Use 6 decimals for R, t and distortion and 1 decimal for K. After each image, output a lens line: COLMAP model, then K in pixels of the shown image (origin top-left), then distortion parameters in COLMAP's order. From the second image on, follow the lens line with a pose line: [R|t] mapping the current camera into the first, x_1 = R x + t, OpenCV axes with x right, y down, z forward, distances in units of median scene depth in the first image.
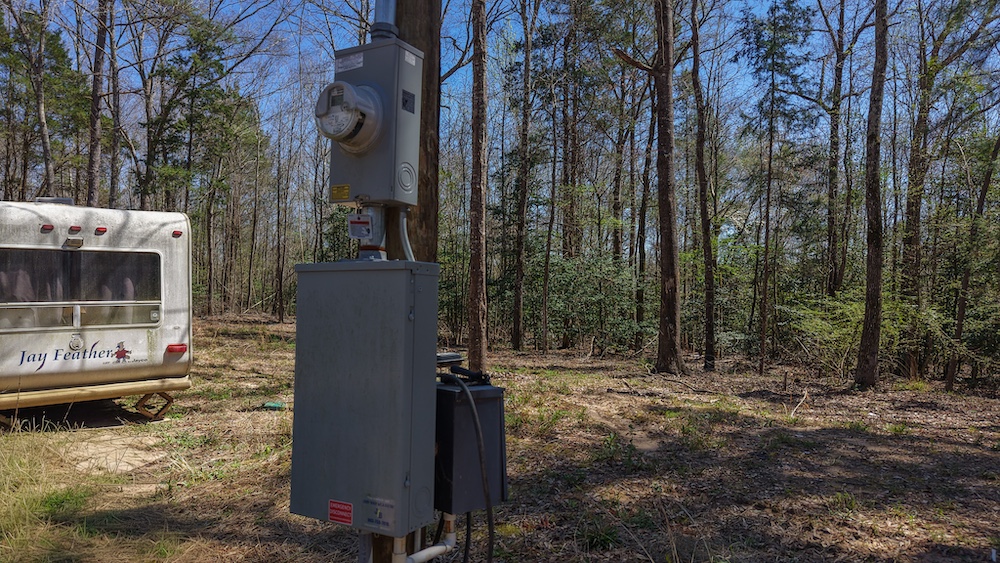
lens RADIAL K [[701.4, 0, 500.0], [0, 701.4, 281.5], [0, 0, 1]] dist [0.042242, 0.001785]
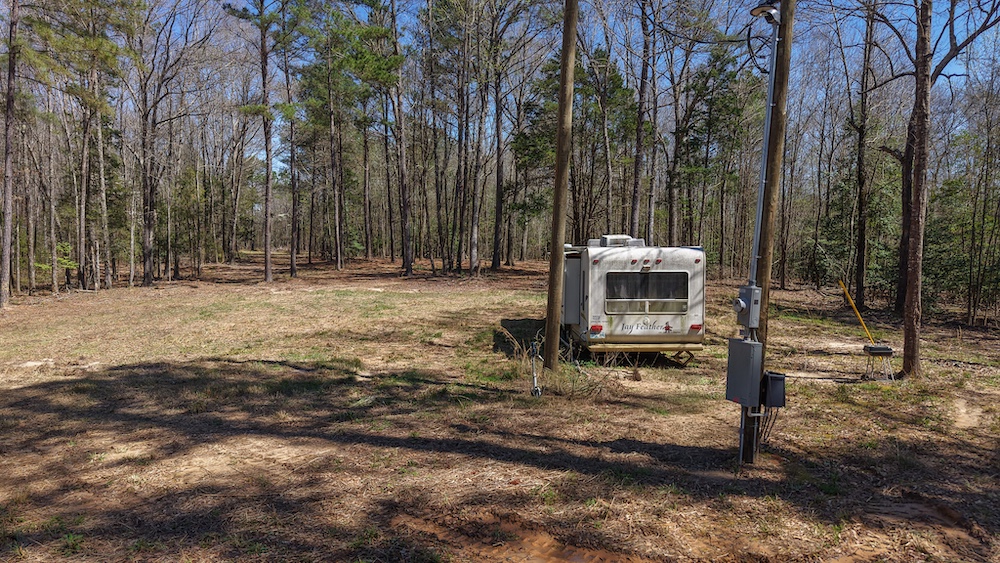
lens RADIAL K [[637.2, 0, 500.0], [0, 637.2, 281.5], [0, 0, 1]] dist [-0.001517, 0.000605]
pose [[0.748546, 0.036649, -0.662070, 0.199091], [0.000589, 0.998434, 0.055934, -0.099110], [0.663083, -0.042259, 0.747352, -0.449897]]
